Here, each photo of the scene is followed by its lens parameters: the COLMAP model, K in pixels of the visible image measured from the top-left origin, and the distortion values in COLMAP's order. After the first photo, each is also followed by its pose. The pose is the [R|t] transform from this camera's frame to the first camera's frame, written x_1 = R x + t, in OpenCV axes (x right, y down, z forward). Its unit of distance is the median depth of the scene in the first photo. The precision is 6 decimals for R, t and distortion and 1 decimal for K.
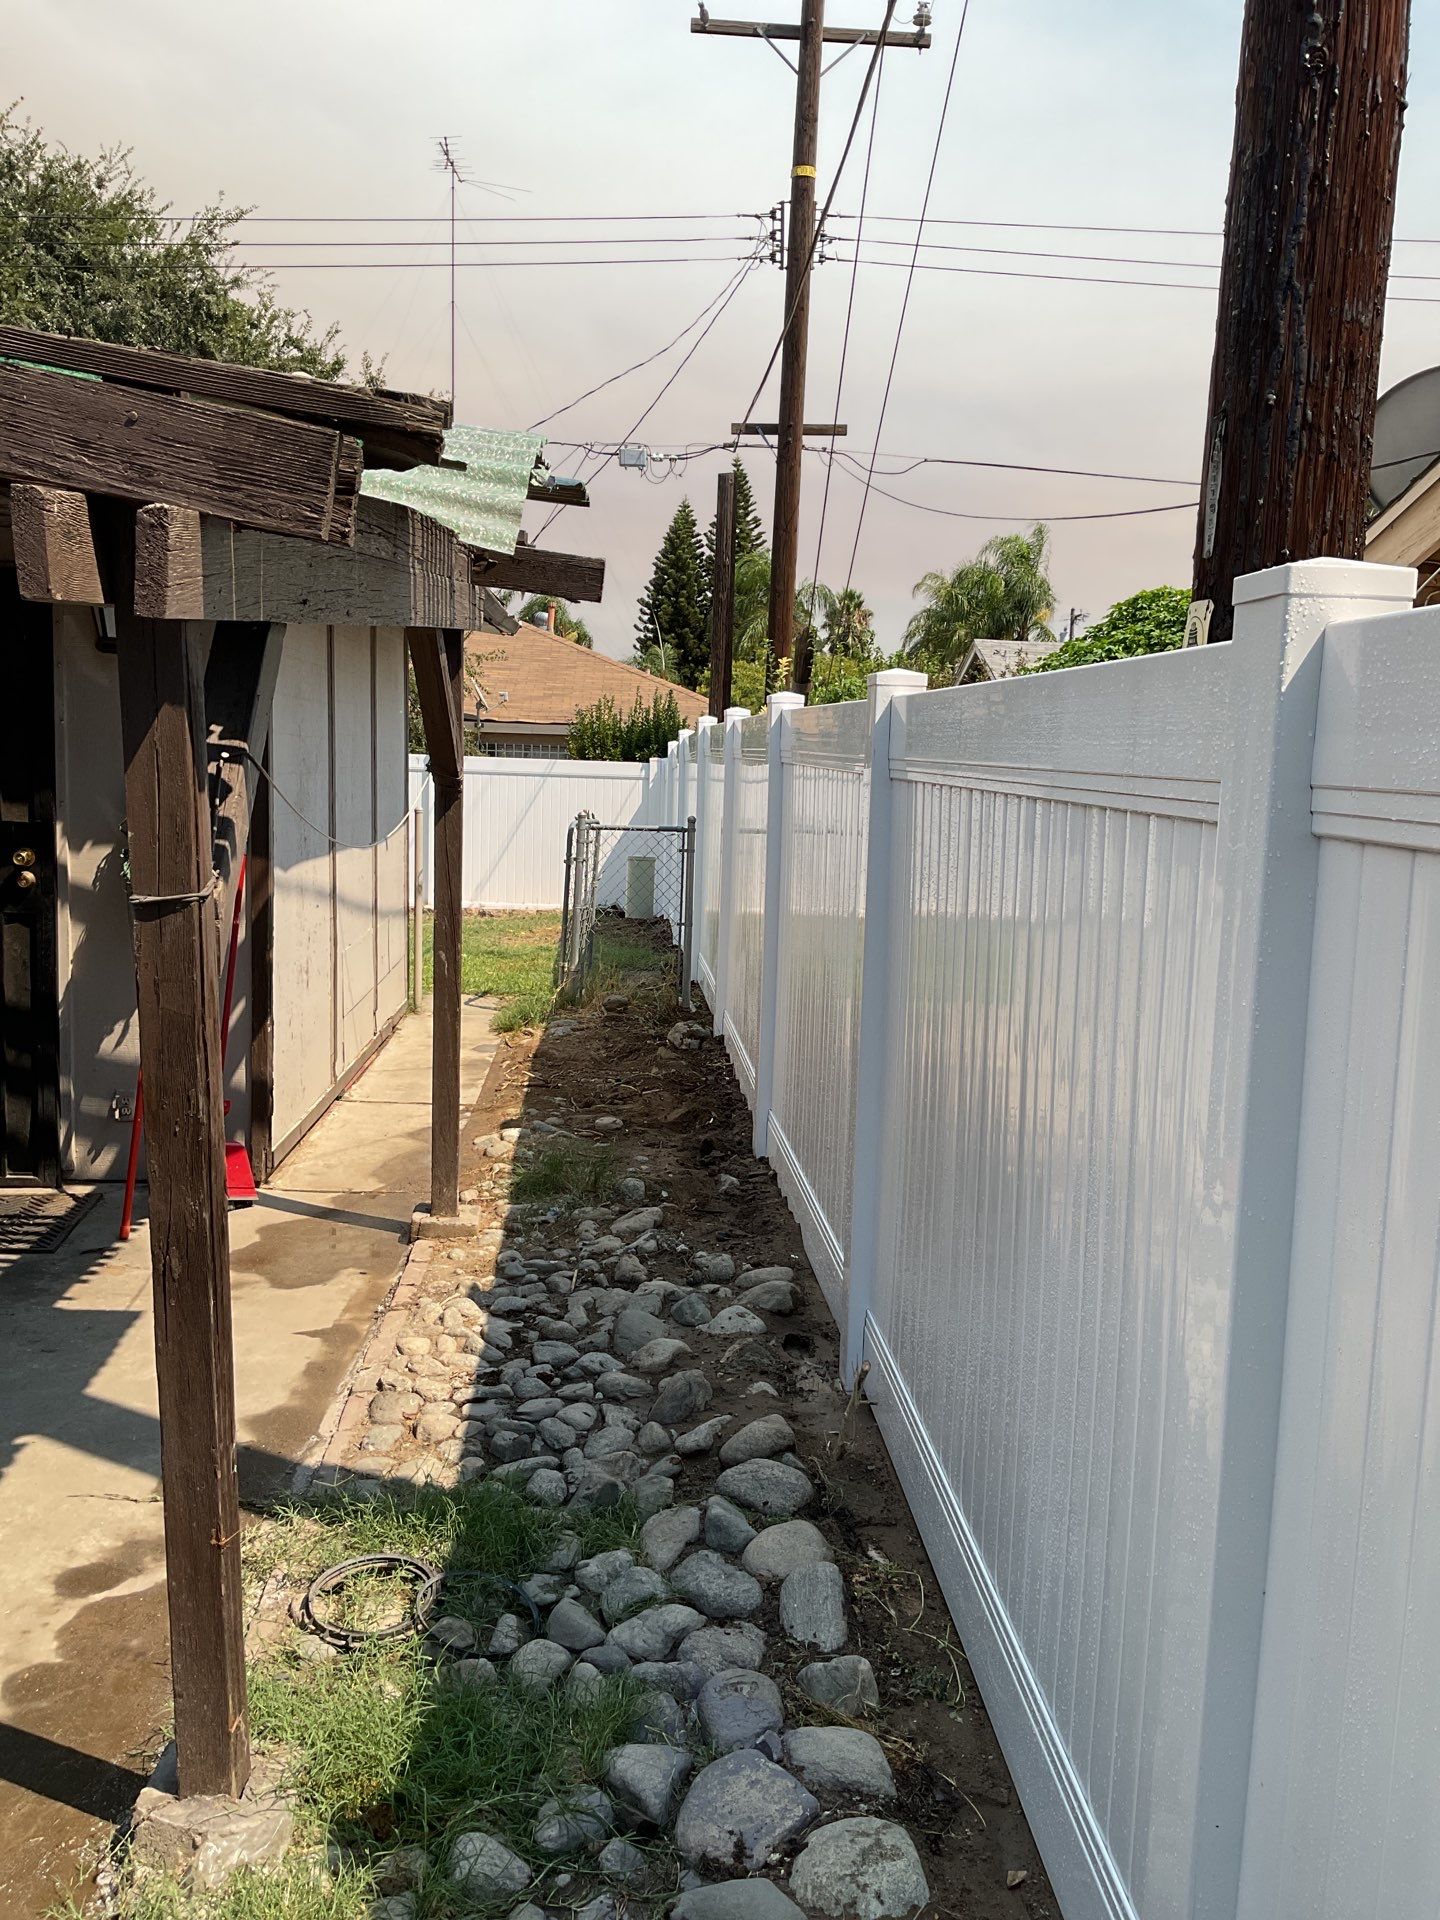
lens RADIAL K [[1626.5, 0, 720.0], [0, 1626.5, 960.0], [0, 0, 1]] dist [0.061363, -0.130128]
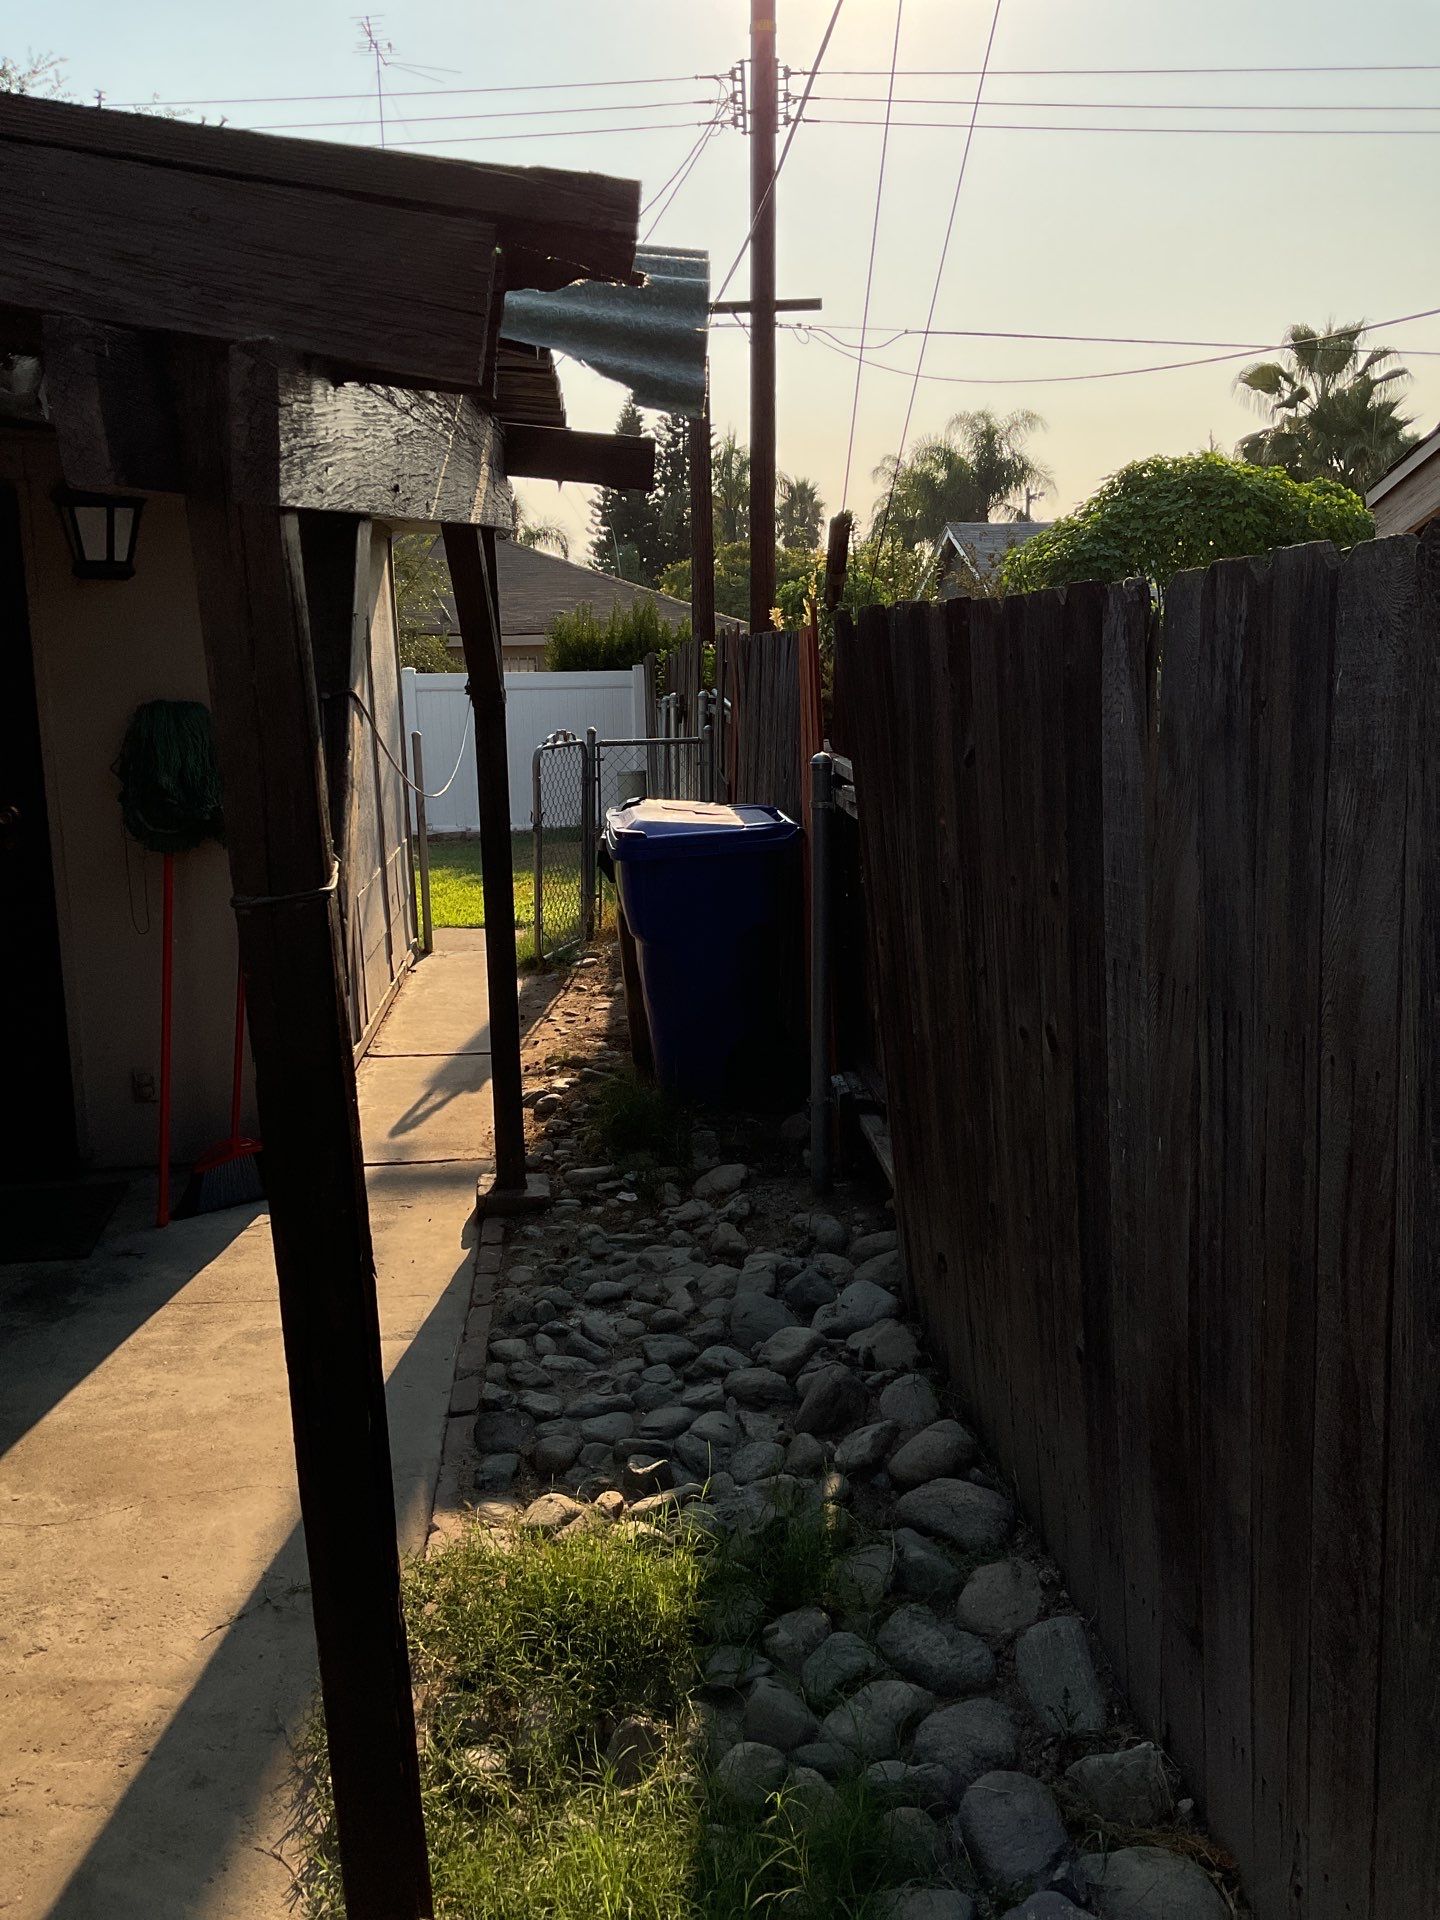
lens RADIAL K [[1626.5, 0, 720.0], [0, 1626.5, 960.0], [0, 0, 1]] dist [0.061363, -0.130128]
pose [[0.998272, -0.056275, 0.016921, -0.078544], [0.055176, 0.996696, 0.059611, -0.021271], [-0.020219, -0.058575, 0.998078, 0.131207]]
